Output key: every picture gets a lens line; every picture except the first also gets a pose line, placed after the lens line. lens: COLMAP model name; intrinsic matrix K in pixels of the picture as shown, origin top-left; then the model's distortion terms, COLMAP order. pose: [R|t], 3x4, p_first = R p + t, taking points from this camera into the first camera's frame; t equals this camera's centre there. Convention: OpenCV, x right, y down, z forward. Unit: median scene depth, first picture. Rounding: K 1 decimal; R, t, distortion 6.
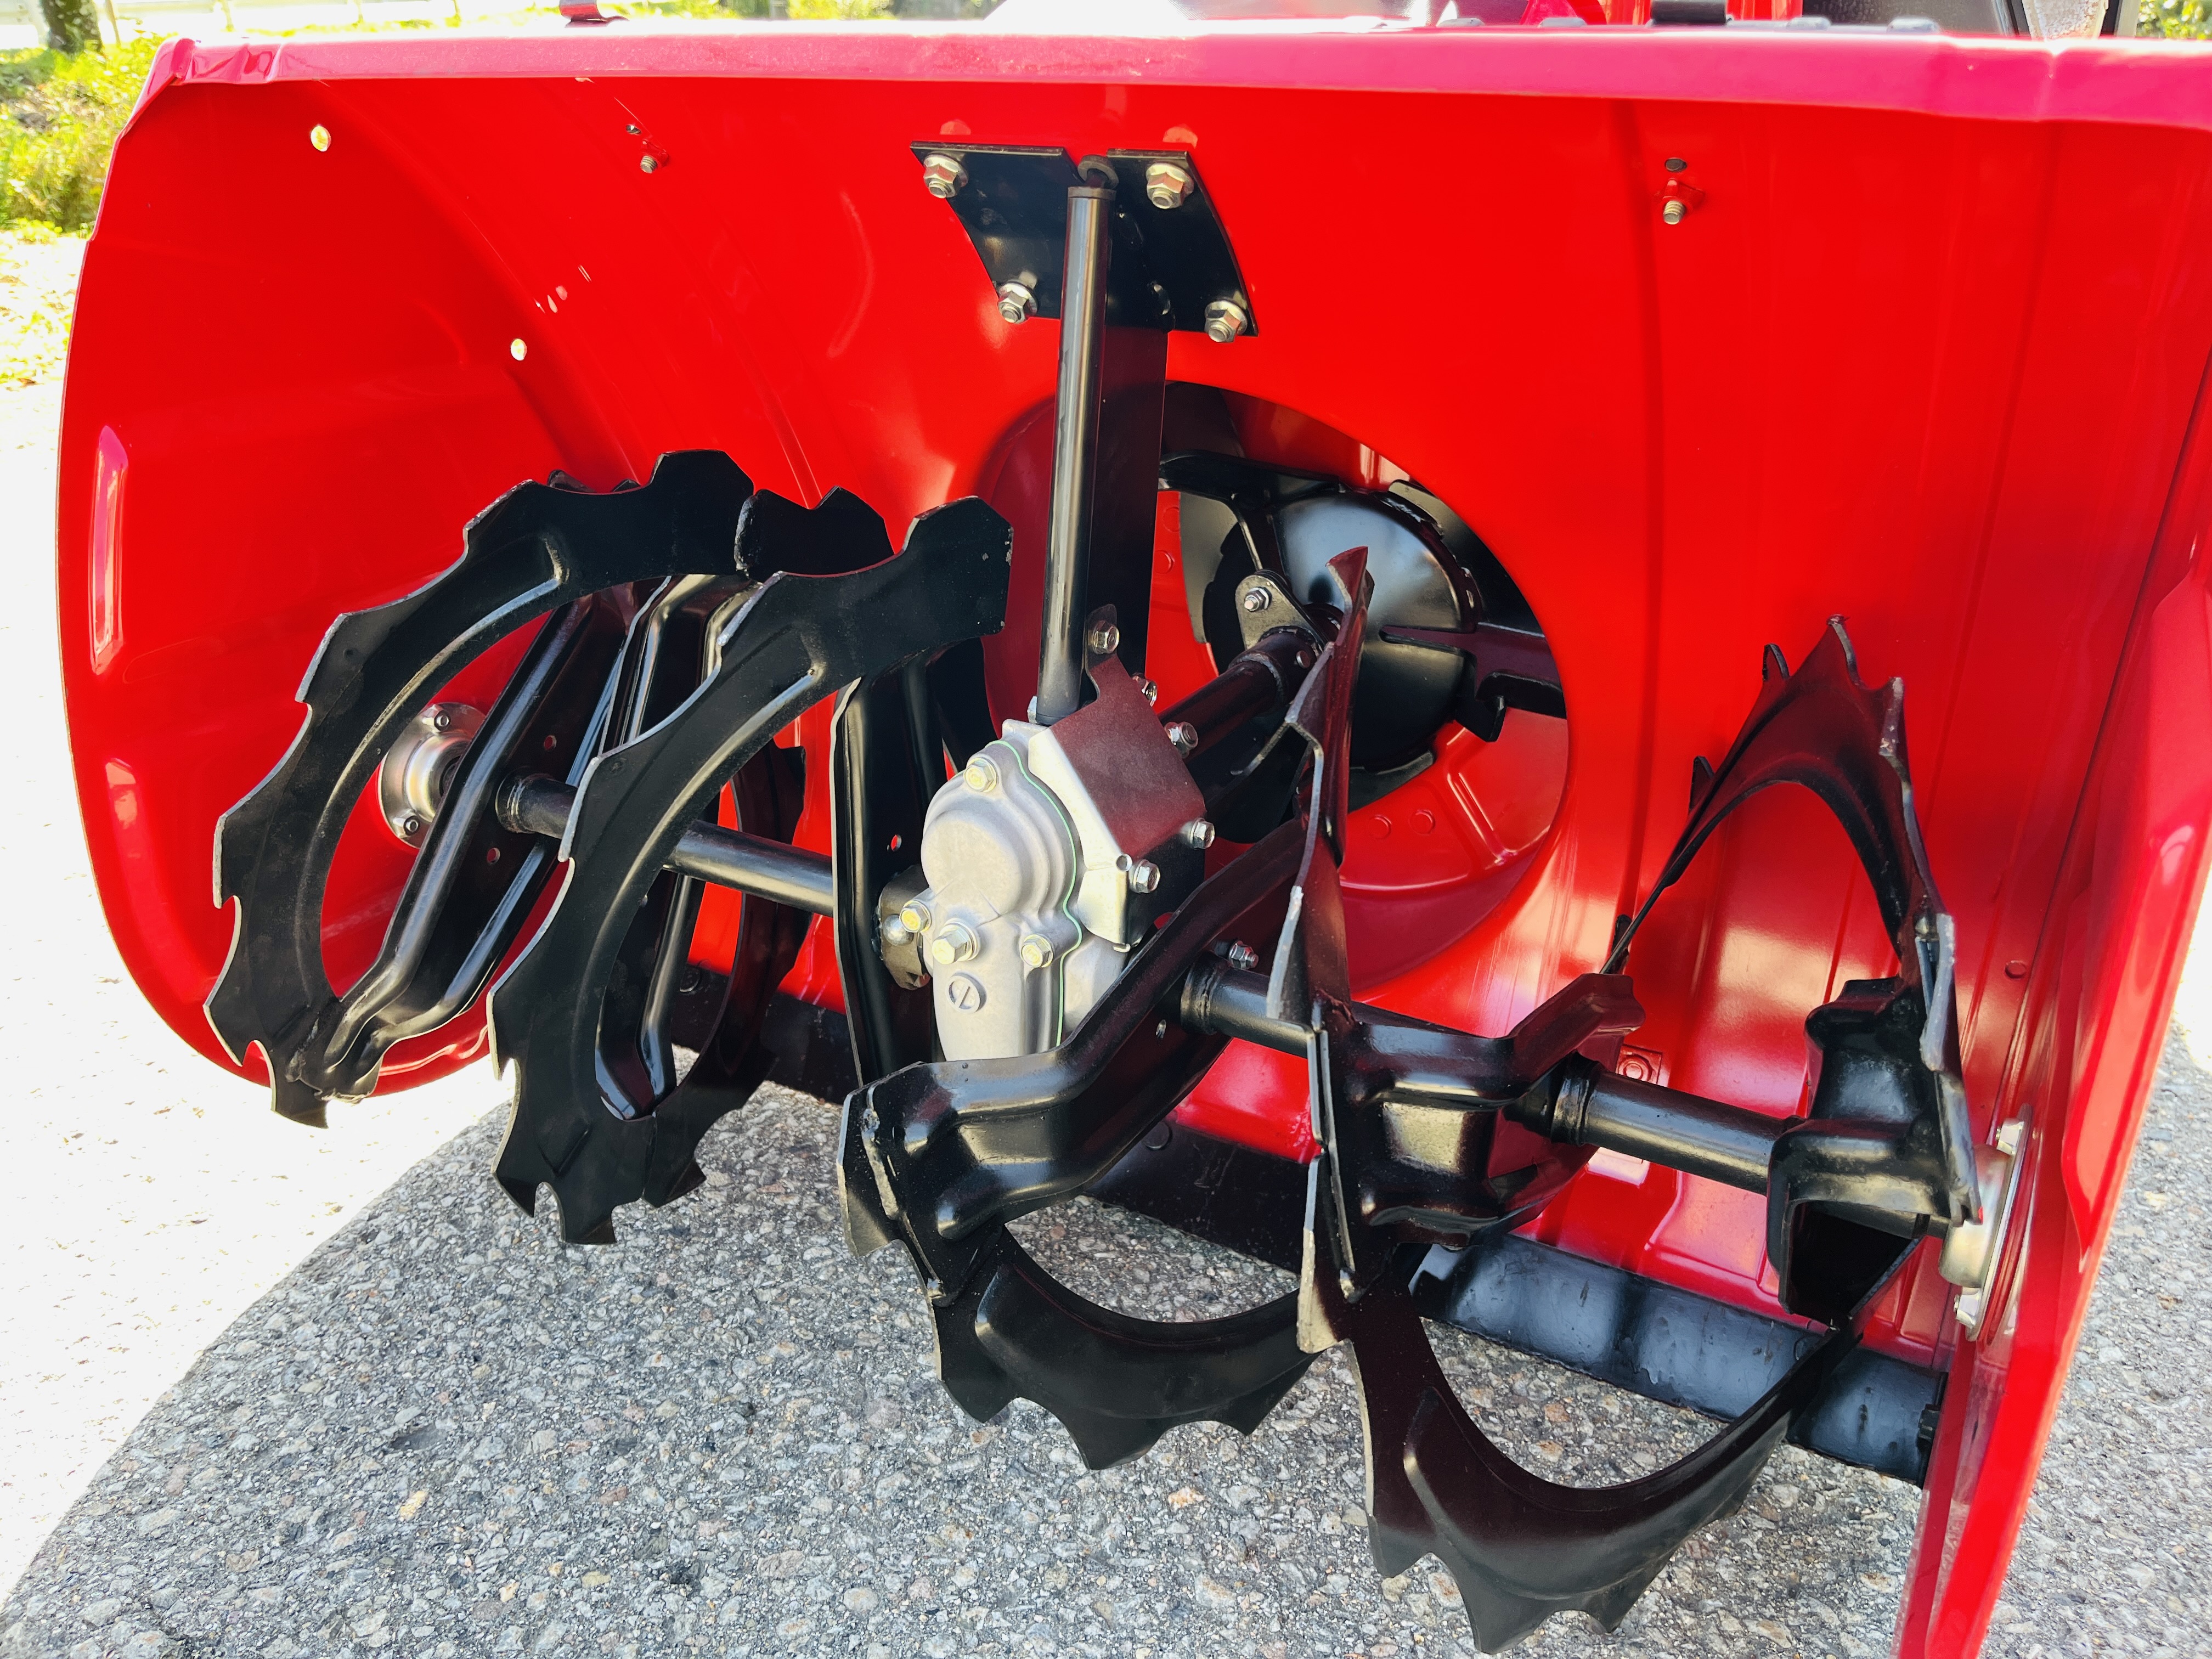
lens RADIAL K [[1683.8, 0, 1092.4], [0, 1683.8, 837.9], [0, 0, 1]] dist [0.083698, -0.135833]
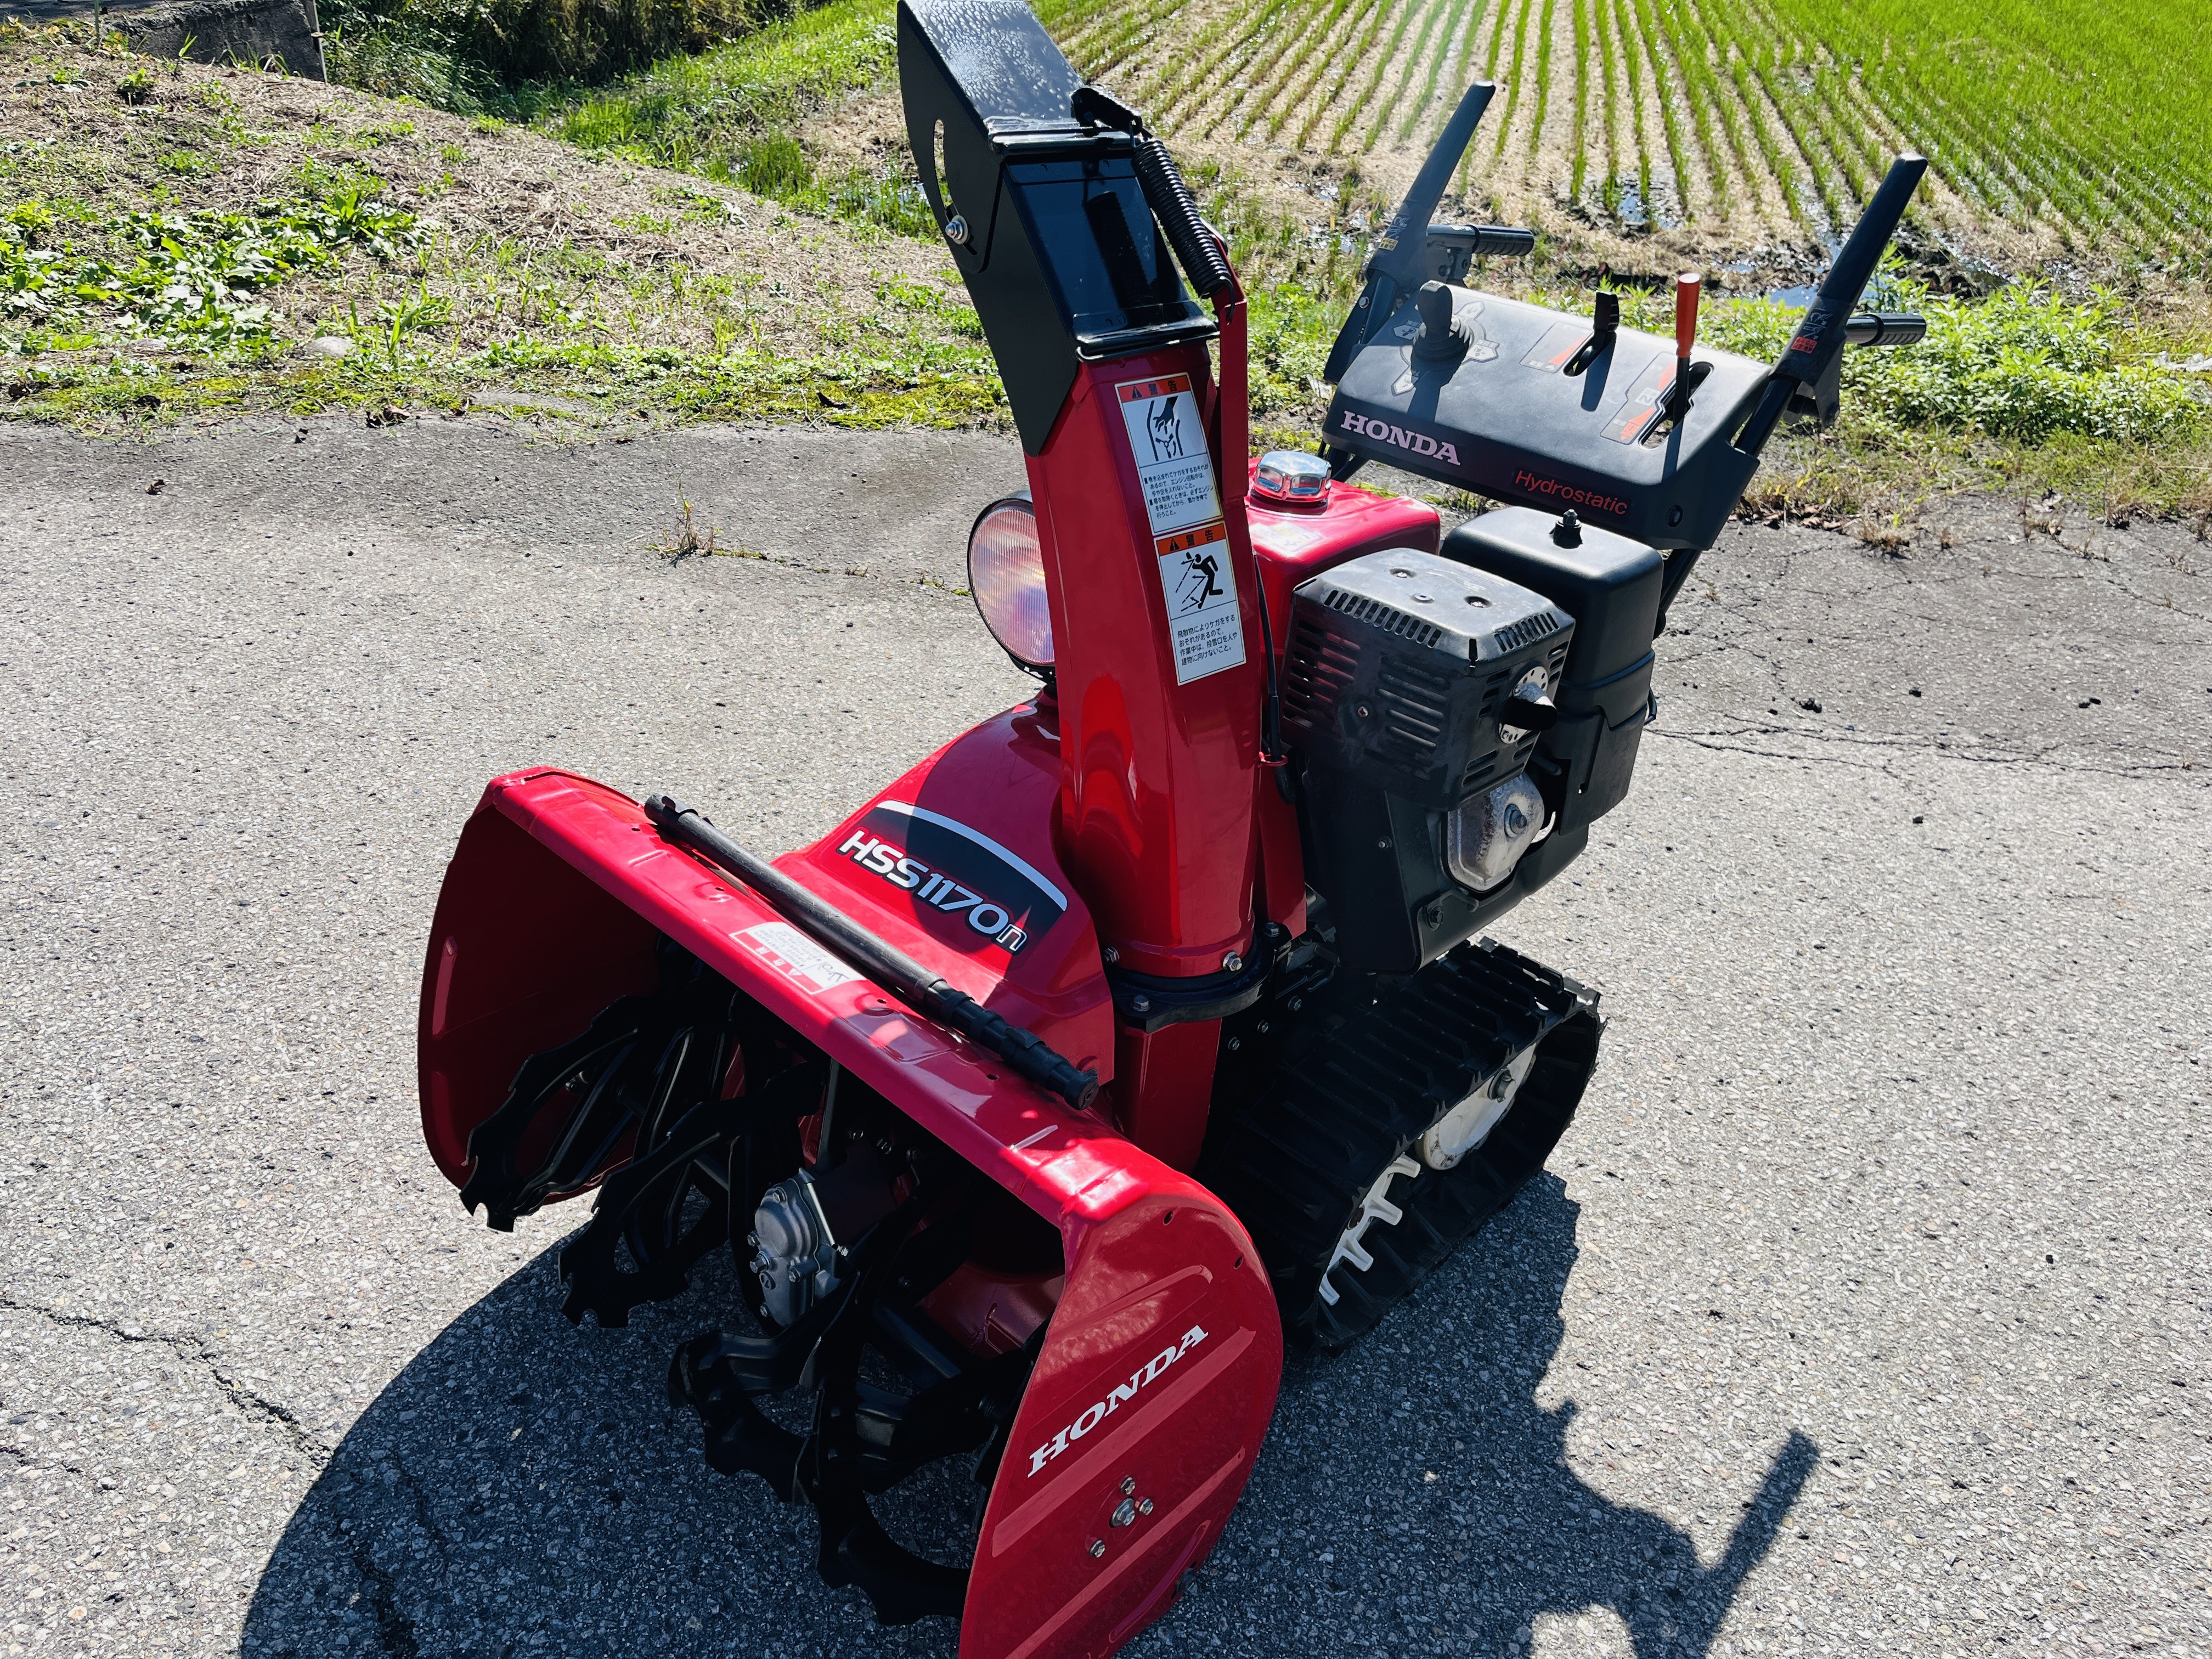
lens RADIAL K [[1674.1, 0, 1097.2], [0, 1674.1, 836.1], [0, 0, 1]] dist [0.079825, -0.131415]
pose [[0.969759, 0.178750, -0.166182, 0.548597], [-0.162923, 0.981085, 0.104542, -0.705294], [0.181725, -0.074305, 0.980538, -0.939006]]
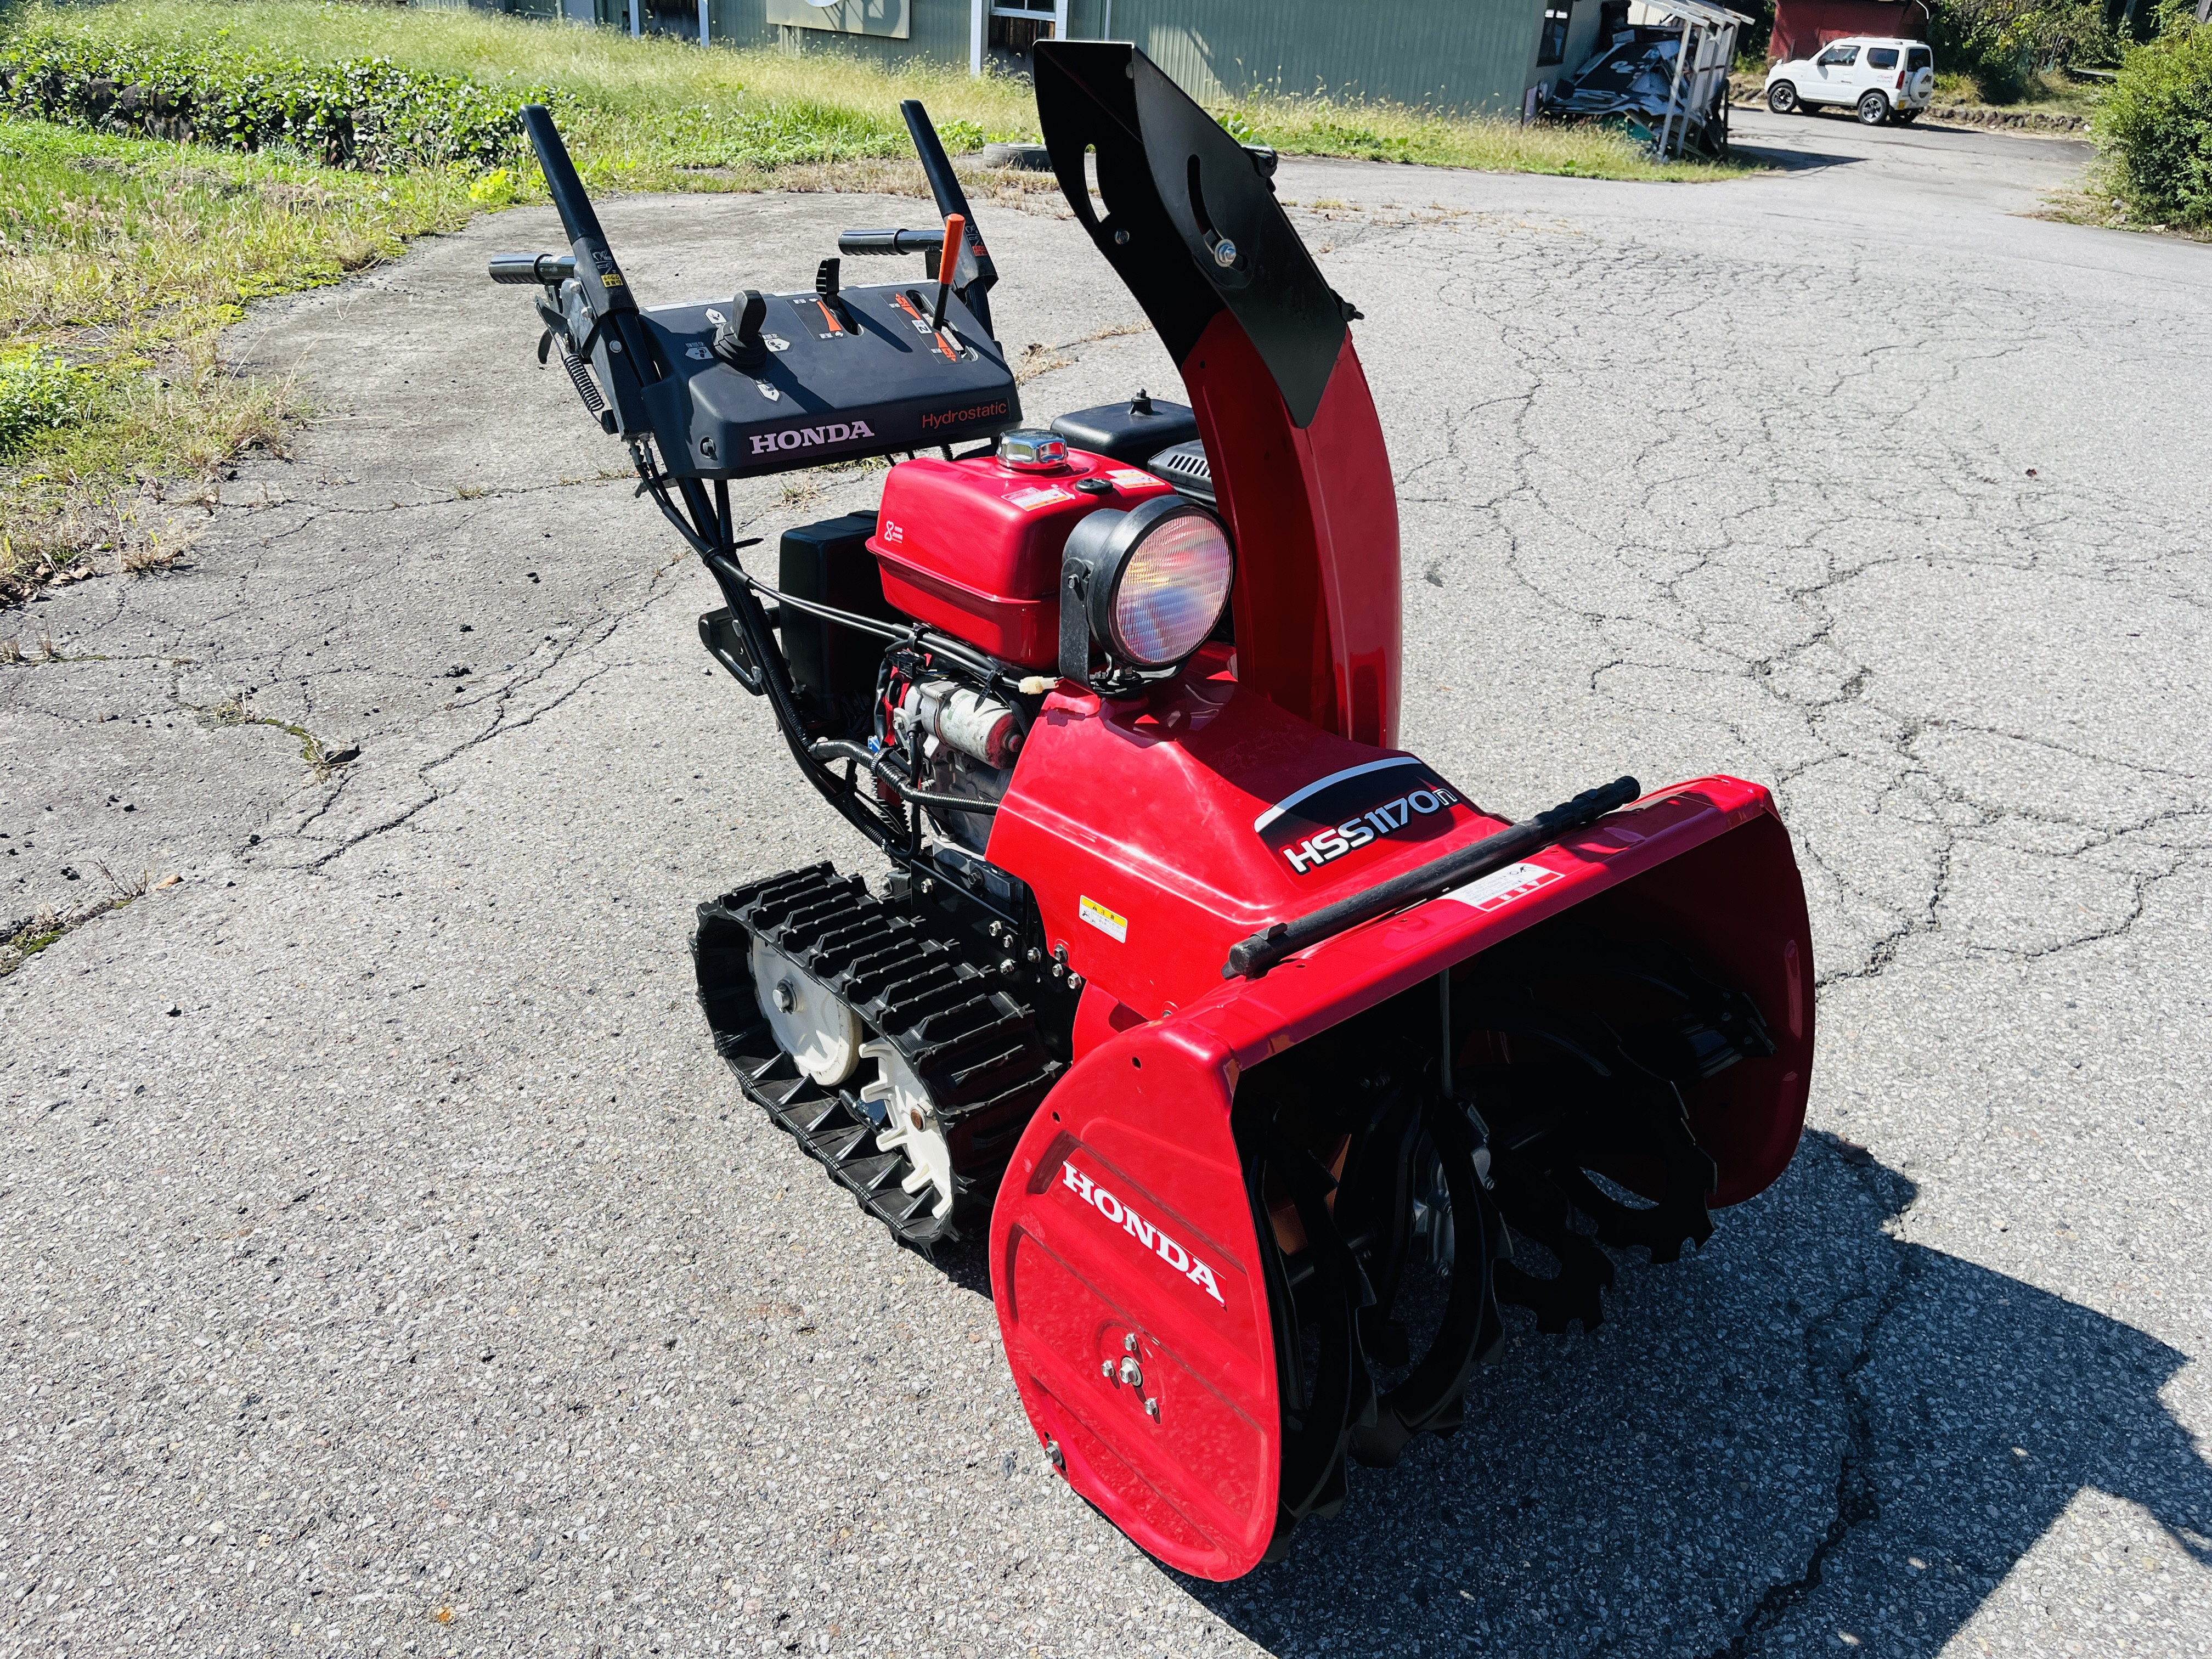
lens RADIAL K [[1674.1, 0, 1097.2], [0, 1674.1, 836.1], [0, 0, 1]] dist [0.079825, -0.131415]
pose [[0.334285, -0.416532, 0.845431, -1.831117], [0.375781, 0.881554, 0.285745, -1.134197], [-0.864316, 0.222177, 0.451215, 0.247789]]
